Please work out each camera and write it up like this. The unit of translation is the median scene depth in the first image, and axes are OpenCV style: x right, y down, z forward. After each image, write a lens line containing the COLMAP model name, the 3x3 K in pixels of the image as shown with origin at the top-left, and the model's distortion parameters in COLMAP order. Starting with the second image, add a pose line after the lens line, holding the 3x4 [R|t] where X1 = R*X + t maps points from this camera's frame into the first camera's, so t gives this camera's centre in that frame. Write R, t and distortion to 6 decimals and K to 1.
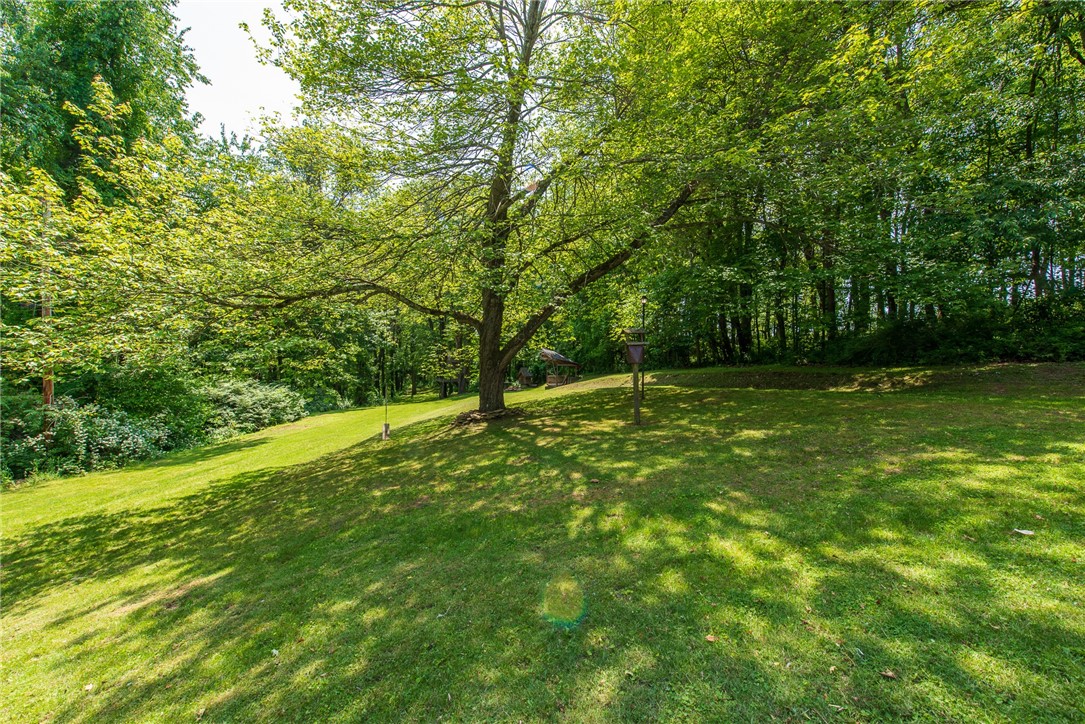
lens RADIAL K [[421.5, 0, 544.0], [0, 421.5, 366.0], [0, 0, 1]] dist [0.019911, -0.005262]
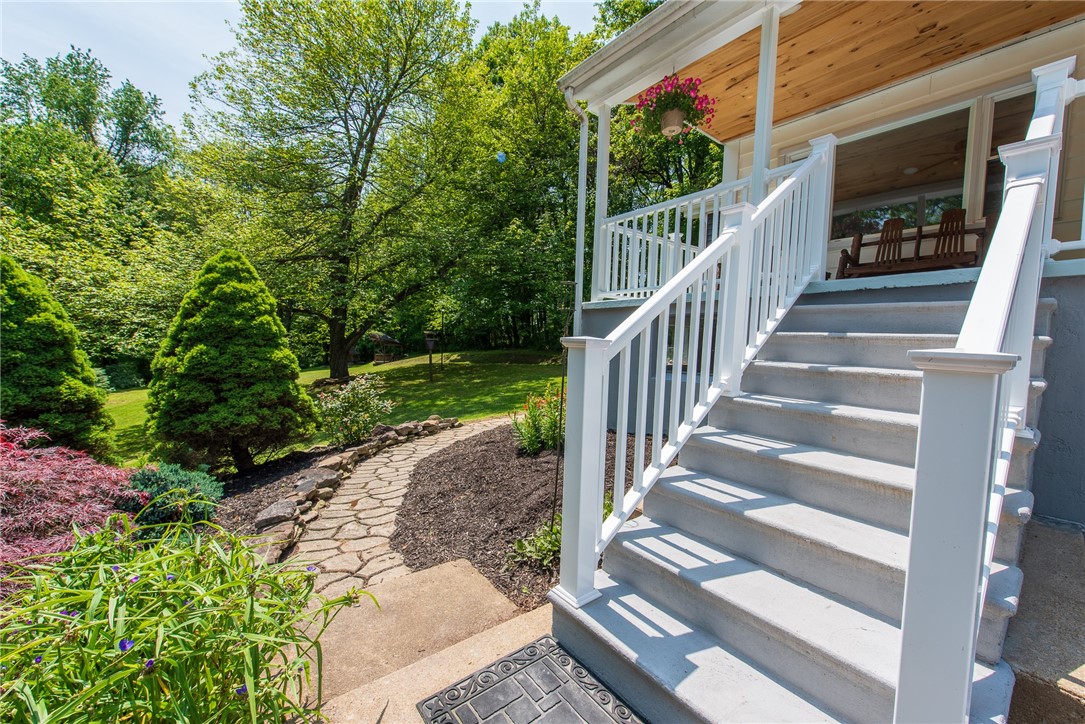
lens RADIAL K [[421.5, 0, 544.0], [0, 421.5, 366.0], [0, 0, 1]] dist [0.019911, -0.005262]
pose [[0.922536, -0.005260, 0.385876, -0.028159], [-0.014882, 0.998678, 0.049192, -0.017088], [-0.385625, -0.051124, 0.921238, -0.516726]]
